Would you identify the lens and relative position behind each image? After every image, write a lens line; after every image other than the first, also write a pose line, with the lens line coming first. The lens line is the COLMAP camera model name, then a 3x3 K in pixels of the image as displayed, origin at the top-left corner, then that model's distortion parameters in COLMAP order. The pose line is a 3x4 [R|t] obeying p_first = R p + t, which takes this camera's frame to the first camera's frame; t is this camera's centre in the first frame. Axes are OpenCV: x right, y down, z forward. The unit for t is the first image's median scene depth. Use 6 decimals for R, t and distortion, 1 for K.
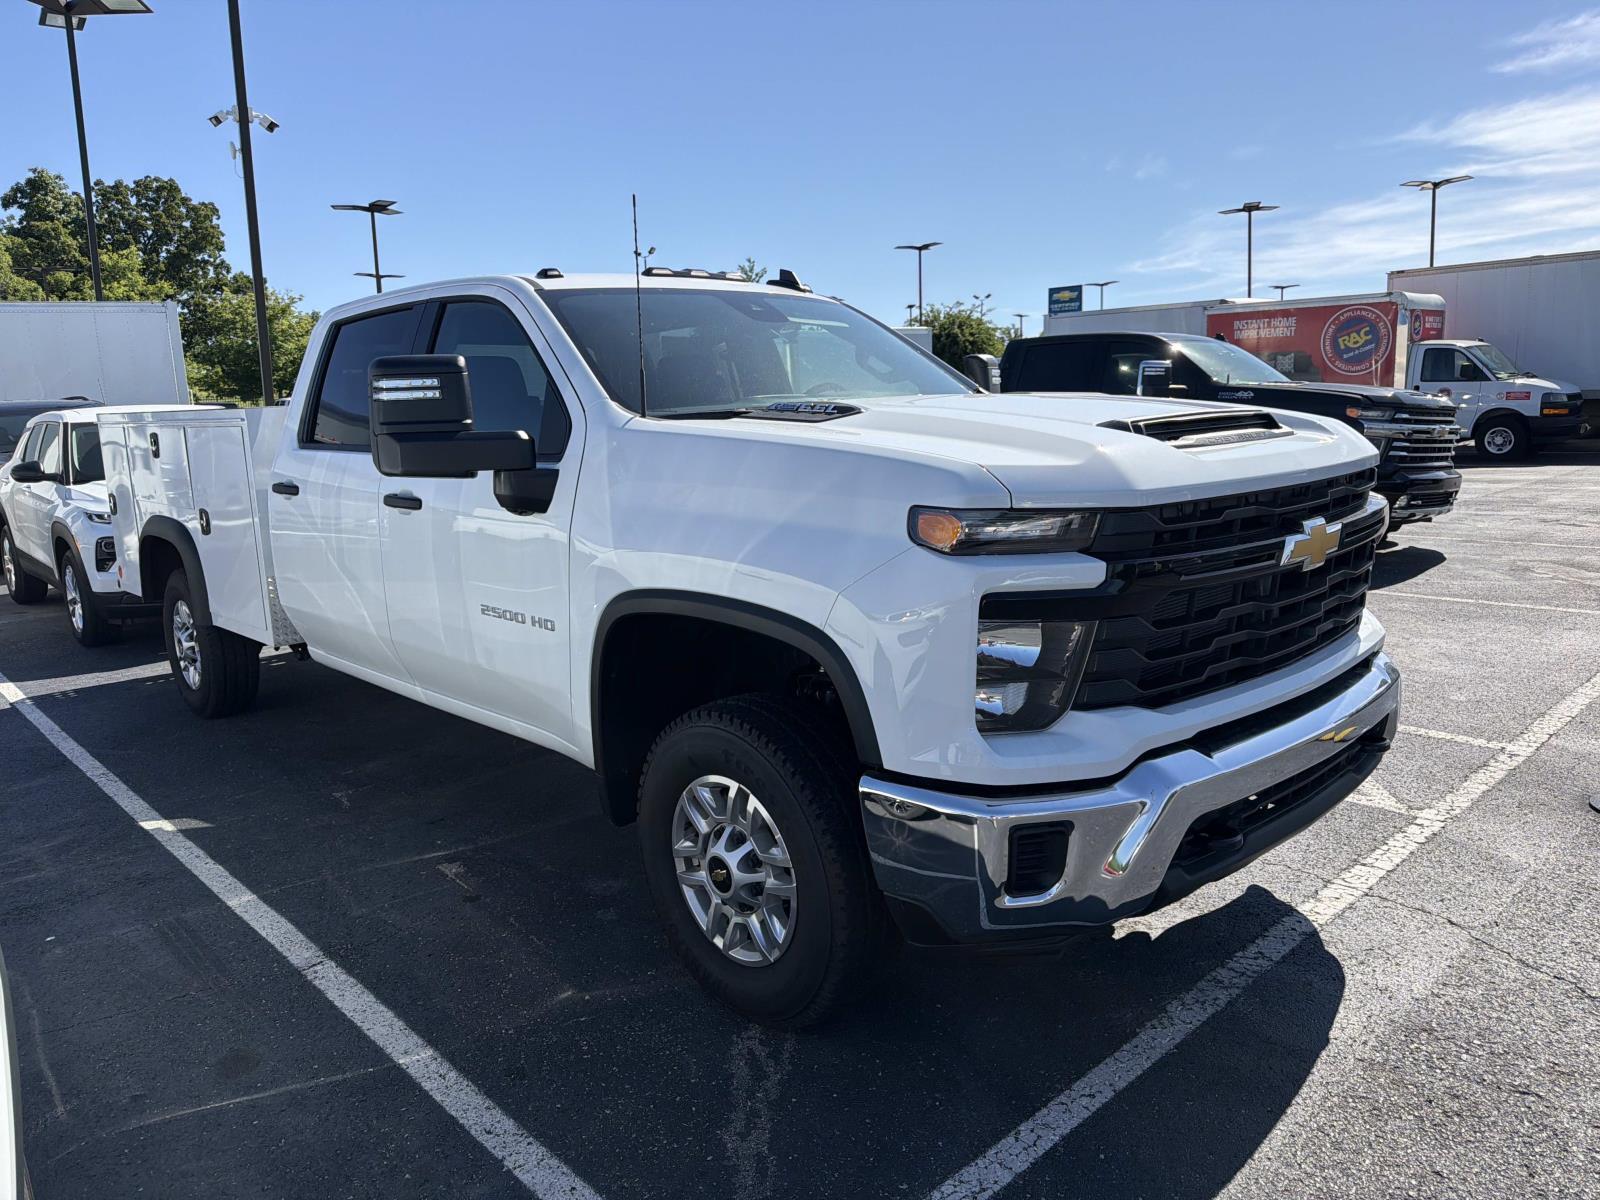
lens RADIAL K [[1194.8, 0, 803.2], [0, 1194.8, 604.8], [0, 0, 1]] dist [0.068247, 0.003107]
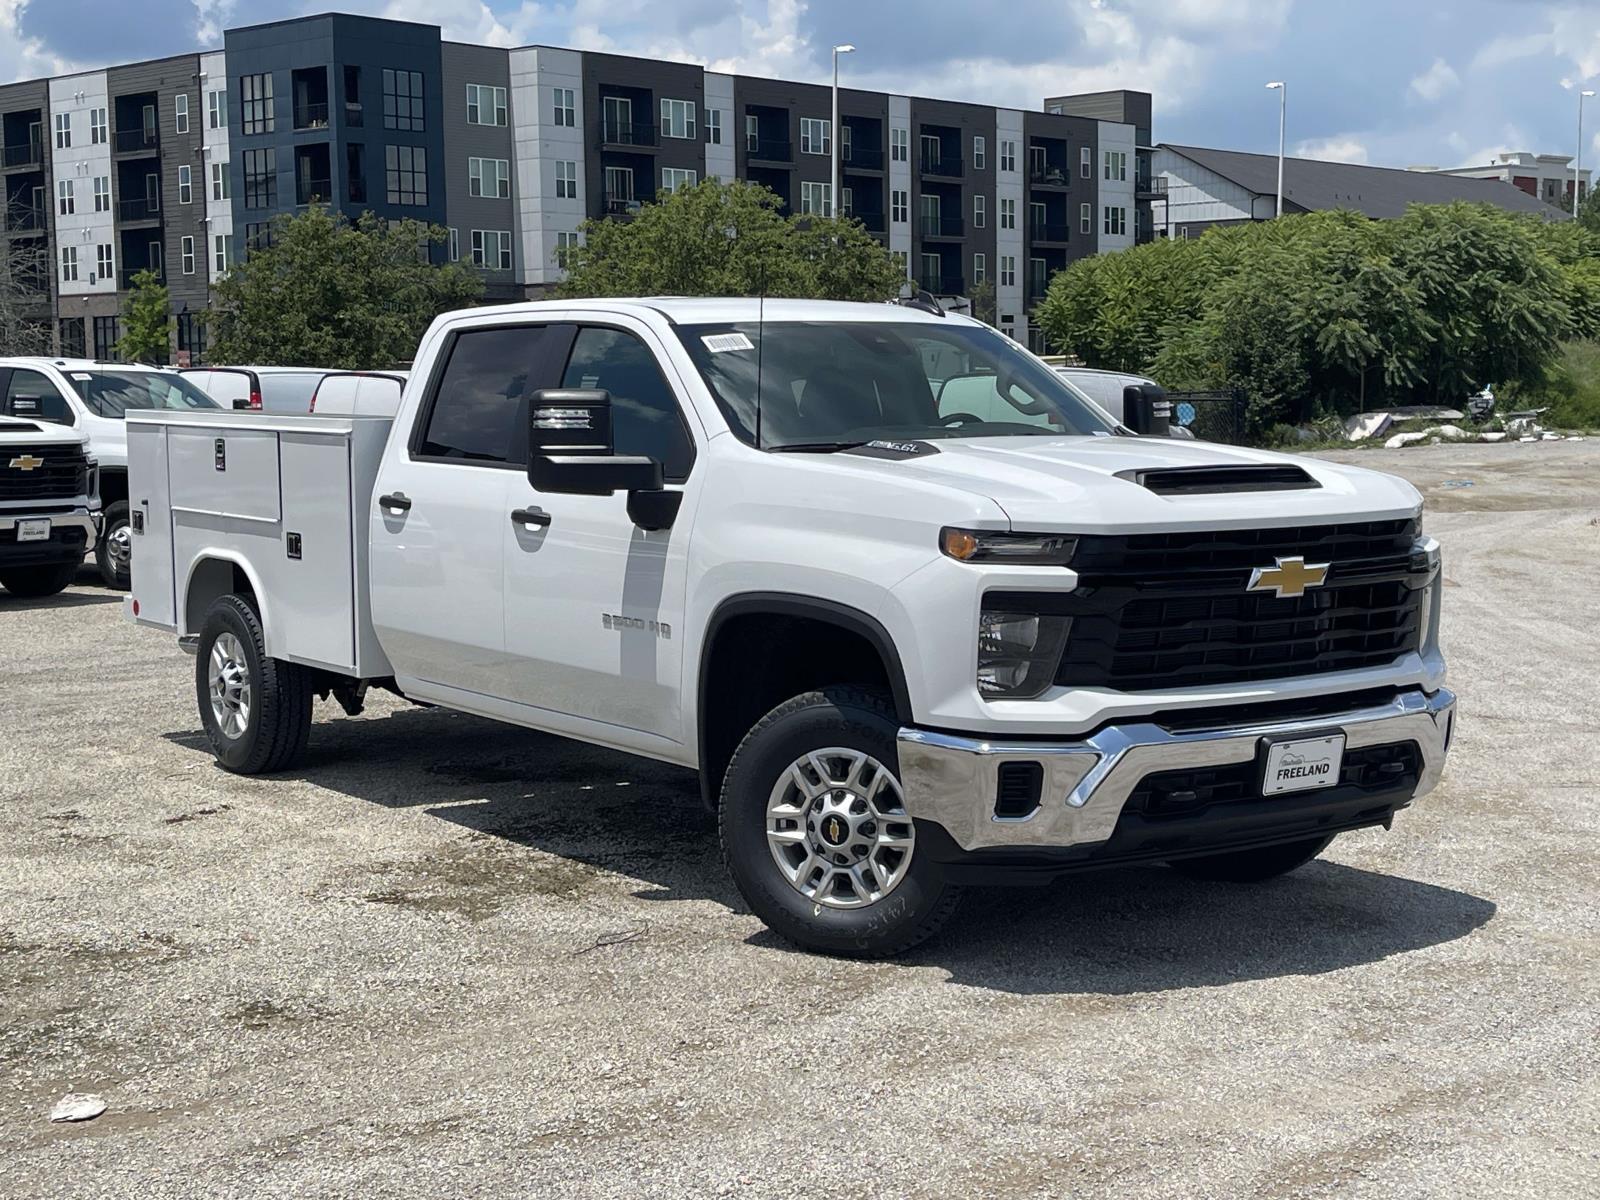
lens RADIAL K [[2782.7, 0, 789.6], [0, 2782.7, 597.8], [0, 0, 1]] dist [0.033926, 0.000000]
pose [[0.988342, 0.046691, -0.144912, 0.317073], [-0.058608, 0.995144, -0.079081, 0.214128], [0.140516, 0.086652, 0.986279, -1.774845]]
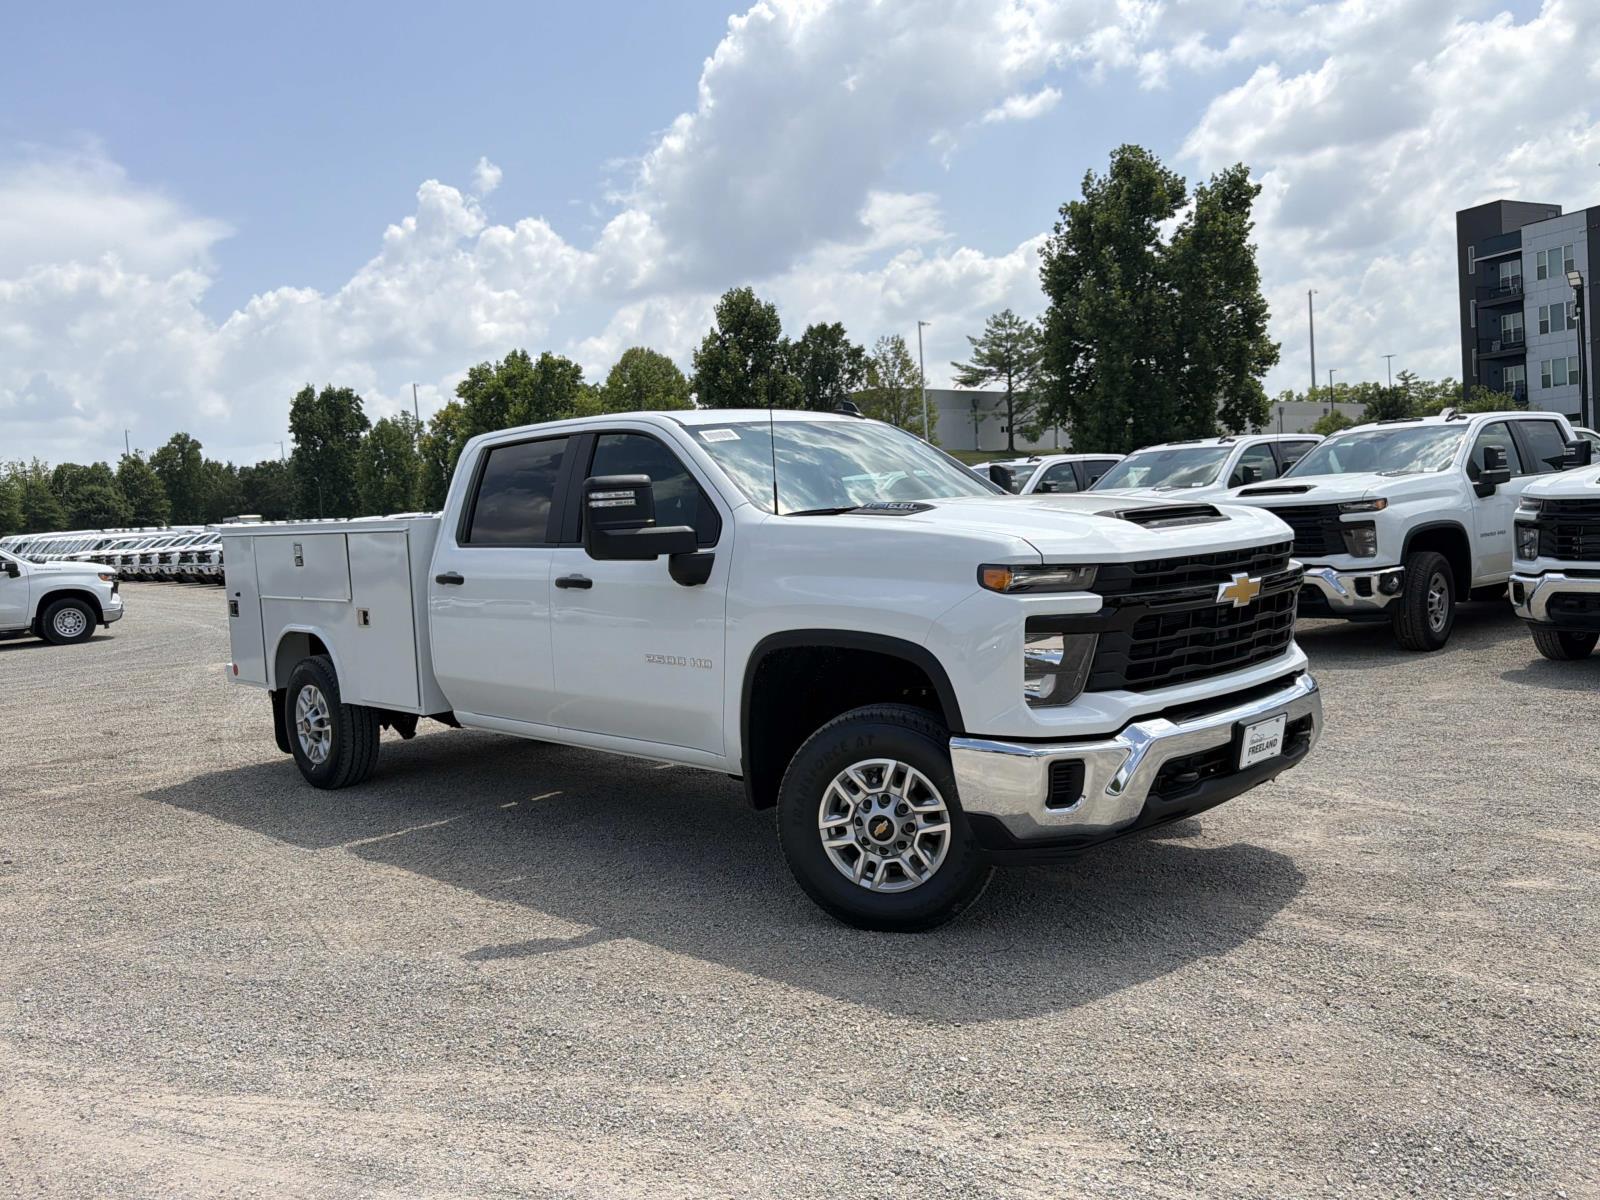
lens RADIAL K [[1384.7, 0, 794.7], [0, 1384.7, 601.6], [0, 0, 1]] dist [0.102207, -0.001612]
pose [[0.999667, -0.017802, 0.018677, -0.159972], [0.019551, 0.994982, -0.098123, 0.119710], [-0.016836, 0.098455, 0.994999, -0.695650]]
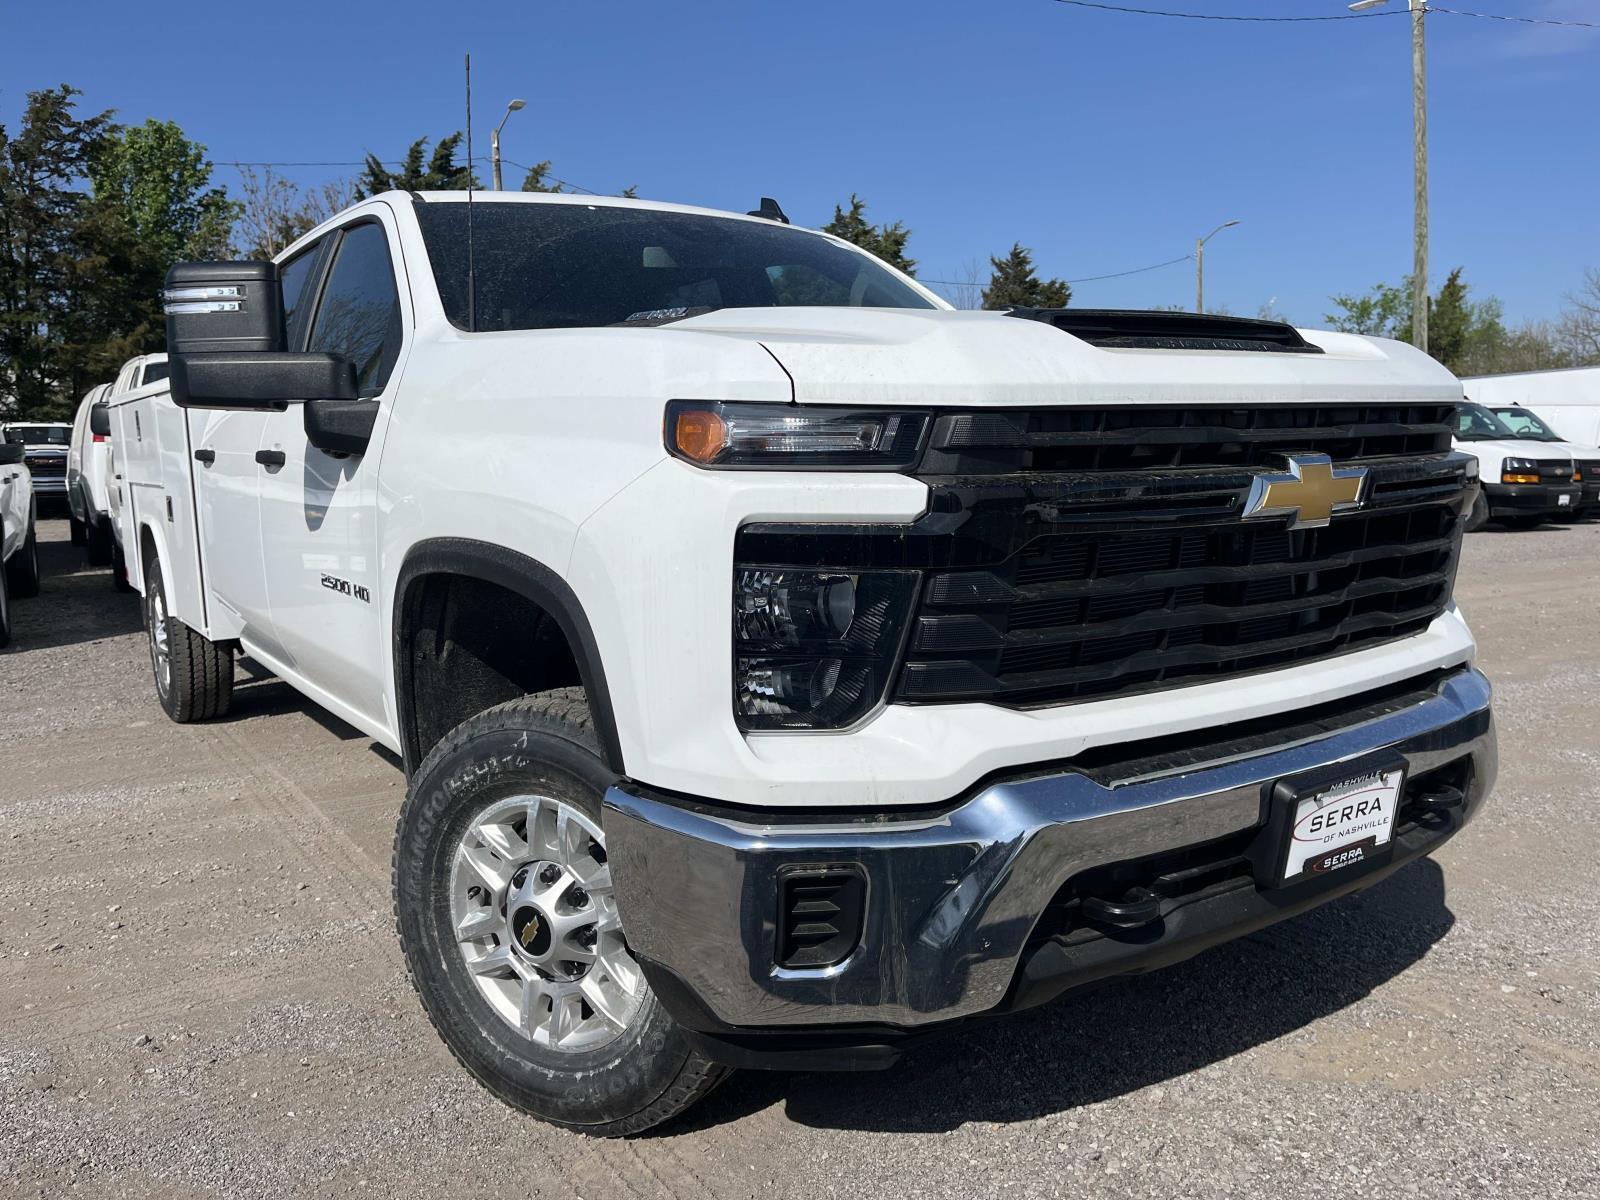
lens RADIAL K [[1303.3, 0, 786.1], [0, 1303.3, 604.6], [0, 0, 1]] dist [0.010148, 0.005011]
pose [[0.985874, 0.032705, -0.164262, 0.241774], [-0.039492, 0.998489, -0.038221, 0.052395], [0.162764, 0.044168, 0.985676, 0.211868]]
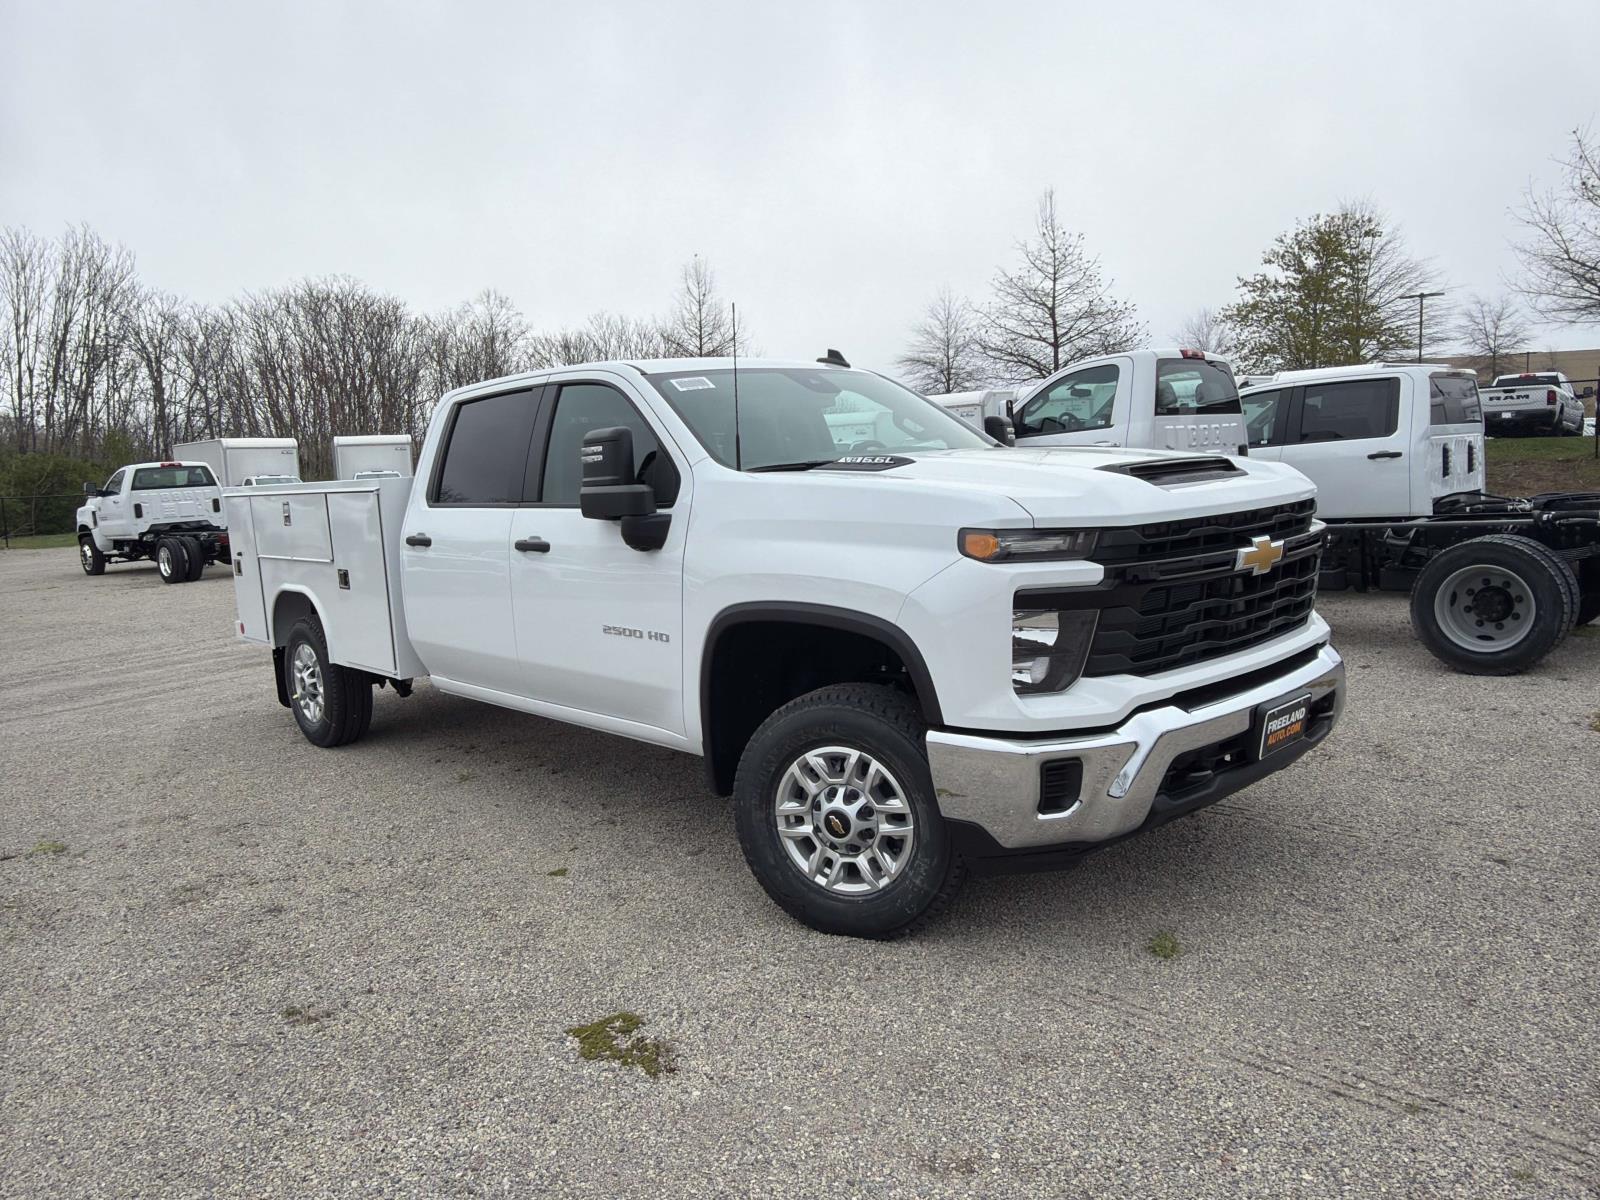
lens RADIAL K [[1194.8, 0, 810.0], [0, 1194.8, 605.9], [0, 0, 1]] dist [0.068247, 0.003107]
pose [[0.999759, -0.021929, 0.001097, -0.069931], [0.021957, 0.998582, -0.048505, 0.055907], [-0.000031, 0.048518, 0.998822, -0.298123]]
